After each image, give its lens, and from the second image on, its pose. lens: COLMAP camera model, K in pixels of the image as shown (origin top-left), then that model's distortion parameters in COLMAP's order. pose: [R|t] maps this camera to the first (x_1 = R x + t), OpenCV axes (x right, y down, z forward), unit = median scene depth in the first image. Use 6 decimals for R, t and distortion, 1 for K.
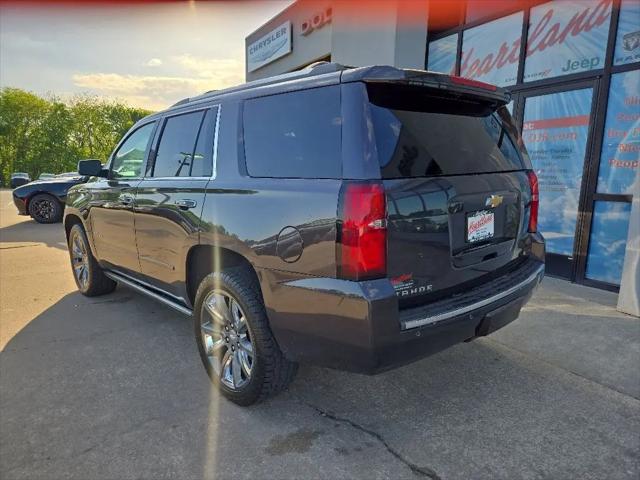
lens RADIAL K [[427.2, 0, 319.4], [0, 427.2, 243.5], [0, 0, 1]] dist [0.068211, -0.049885]
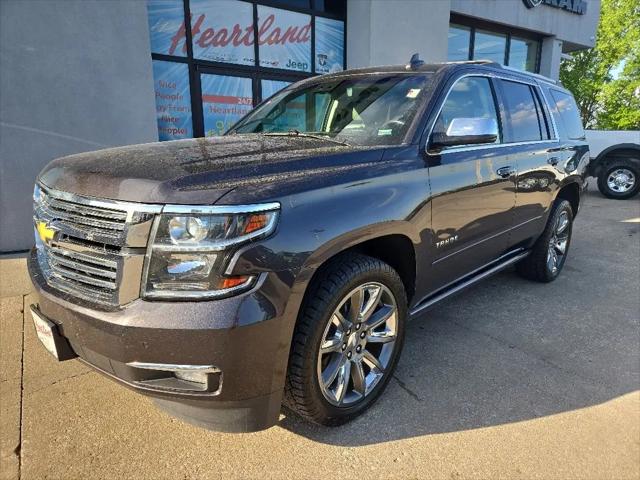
lens RADIAL K [[427.2, 0, 321.2], [0, 427.2, 242.8], [0, 0, 1]] dist [0.068211, -0.049885]
pose [[-0.057554, -0.232614, 0.970865, -0.902101], [0.166253, 0.956664, 0.239067, -0.160961], [-0.984402, 0.175169, -0.016387, 0.985249]]
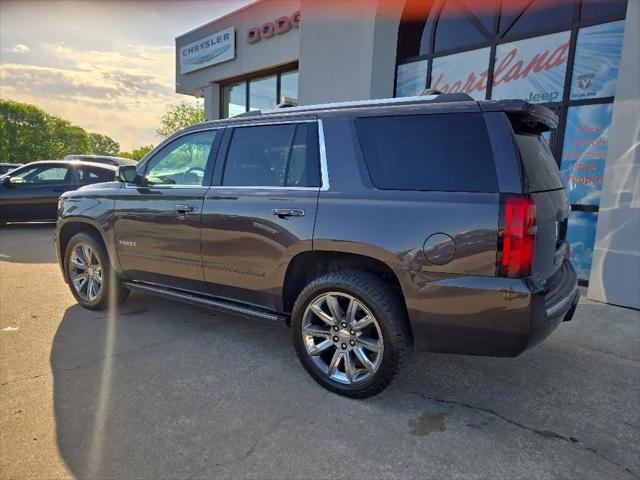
lens RADIAL K [[427.2, 0, 318.7], [0, 427.2, 243.2], [0, 0, 1]] dist [0.068211, -0.049885]
pose [[0.972337, -0.014322, 0.233141, -0.268861], [0.017629, 0.999771, -0.012104, -0.001847], [-0.232914, 0.015880, 0.972368, -0.018384]]
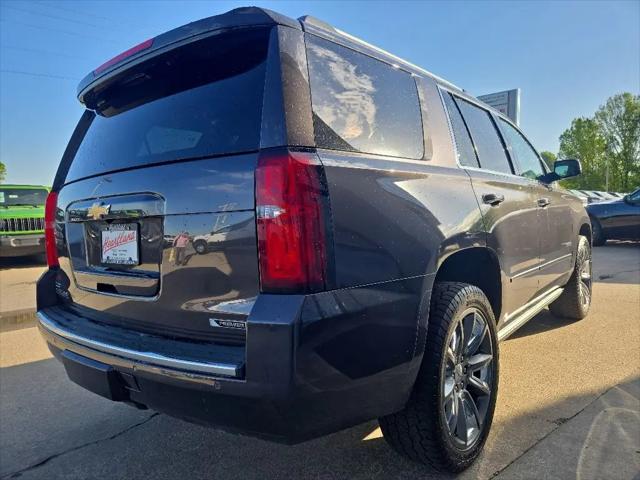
lens RADIAL K [[427.2, 0, 318.4], [0, 427.2, 239.5], [0, 0, 1]] dist [0.068211, -0.049885]
pose [[0.134815, 0.070022, -0.988393, 0.549853], [-0.133618, 0.989674, 0.051888, -0.064847], [0.981820, 0.125072, 0.142780, 0.585990]]
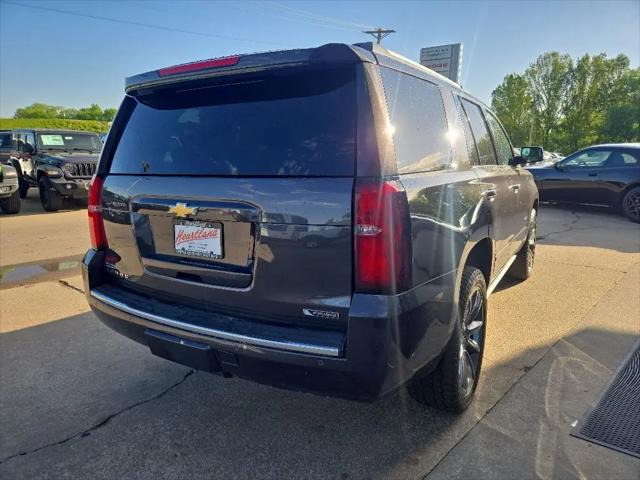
lens RADIAL K [[427.2, 0, 318.1], [0, 427.2, 241.1], [0, 0, 1]] dist [0.068211, -0.049885]
pose [[0.272596, 0.195091, -0.942142, 0.584683], [-0.163582, 0.974367, 0.154434, -0.098360], [0.948120, 0.112020, 0.297522, 0.465347]]
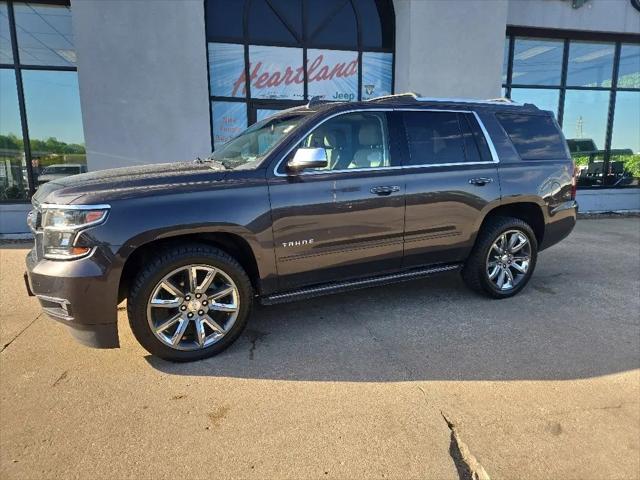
lens RADIAL K [[427.2, 0, 321.4], [0, 427.2, 244.3], [0, 0, 1]] dist [0.068211, -0.049885]
pose [[0.284799, -0.188680, 0.939835, -1.014959], [0.172992, 0.974456, 0.143209, -0.101880], [-0.942849, 0.121798, 0.310164, 0.600579]]
